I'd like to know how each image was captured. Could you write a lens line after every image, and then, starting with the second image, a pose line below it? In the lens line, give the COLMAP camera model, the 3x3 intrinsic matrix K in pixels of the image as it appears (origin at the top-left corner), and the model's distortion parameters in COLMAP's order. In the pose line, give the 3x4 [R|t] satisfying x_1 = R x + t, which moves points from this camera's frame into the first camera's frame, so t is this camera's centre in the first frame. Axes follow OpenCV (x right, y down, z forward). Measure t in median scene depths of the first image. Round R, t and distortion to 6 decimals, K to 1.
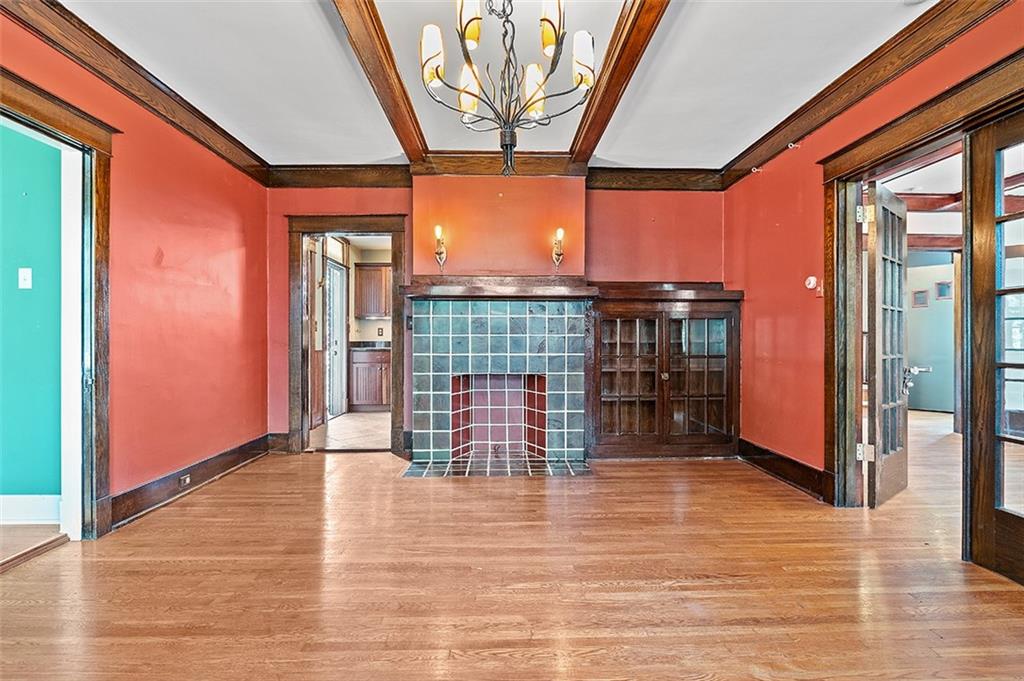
lens RADIAL K [[505.2, 0, 516.4], [0, 505.2, 338.4], [0, 0, 1]] dist [-0.000135, 0.000152]
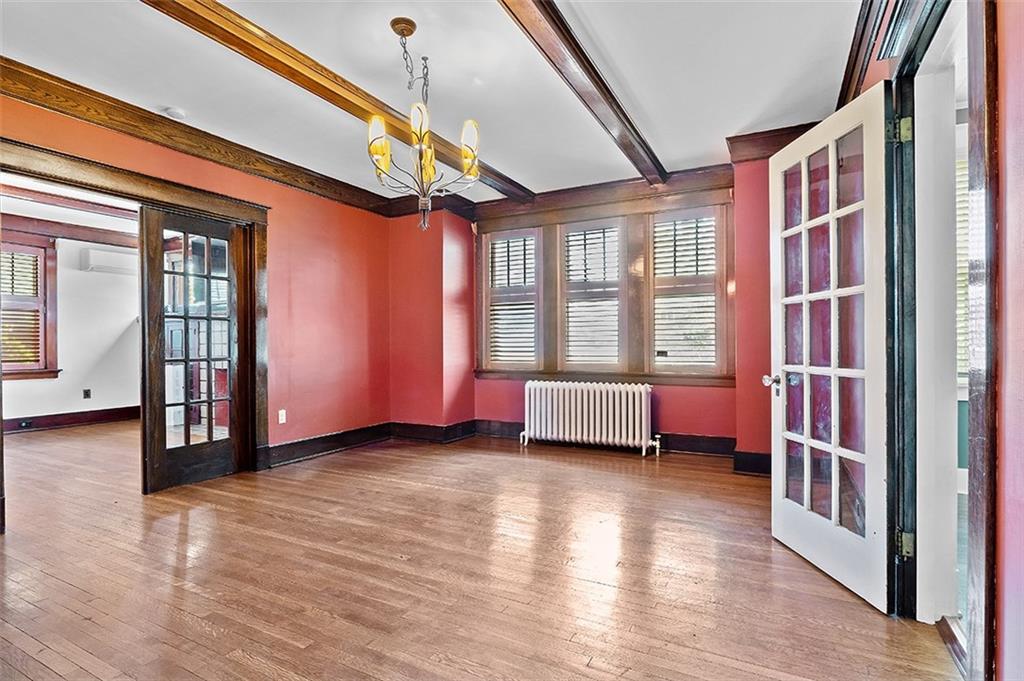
lens RADIAL K [[505.2, 0, 516.4], [0, 505.2, 338.4], [0, 0, 1]] dist [-0.000135, 0.000152]
pose [[-0.872791, 0.018387, 0.487748, -0.866665], [0.007280, 0.999669, -0.024658, 0.029657], [-0.488040, -0.017970, -0.872636, 1.955065]]
